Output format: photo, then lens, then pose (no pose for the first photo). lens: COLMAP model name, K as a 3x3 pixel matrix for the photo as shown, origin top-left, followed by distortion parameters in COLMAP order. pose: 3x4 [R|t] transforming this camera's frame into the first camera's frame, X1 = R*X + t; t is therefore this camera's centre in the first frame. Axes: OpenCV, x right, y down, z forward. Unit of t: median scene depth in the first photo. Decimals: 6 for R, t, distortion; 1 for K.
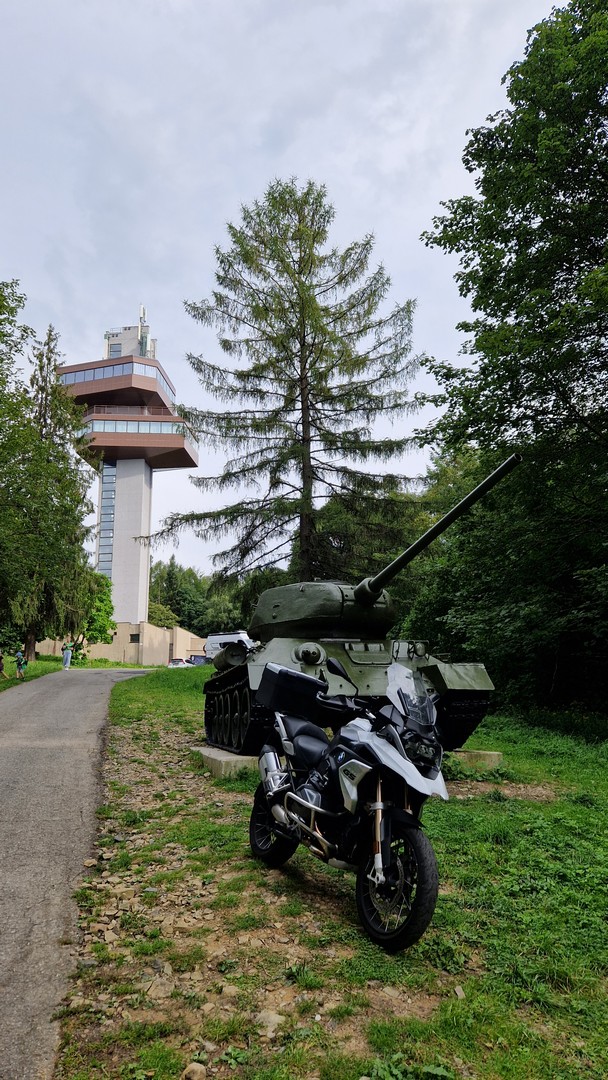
lens RADIAL K [[697.4, 0, 304.0], [0, 697.4, 540.0], [0, 0, 1]] dist [0.000693, 0.000117]
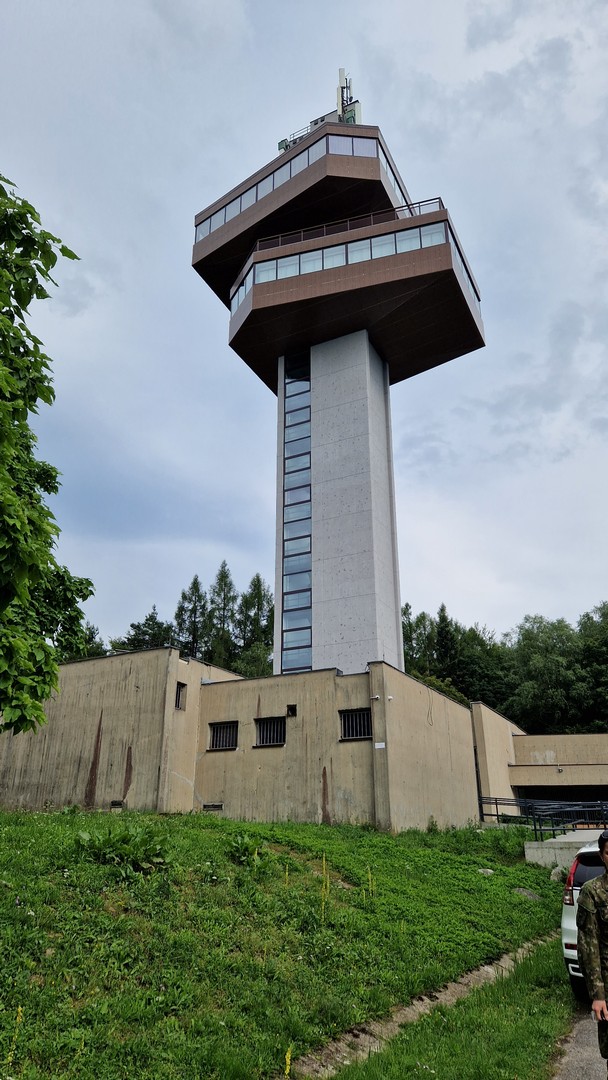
lens RADIAL K [[697.4, 0, 304.0], [0, 697.4, 540.0], [0, 0, 1]] dist [0.000693, 0.000117]
pose [[0.930476, -0.117599, -0.346965, -0.120207], [0.063140, 0.984385, -0.164316, 0.087235], [0.360871, 0.130984, 0.923372, 0.559041]]
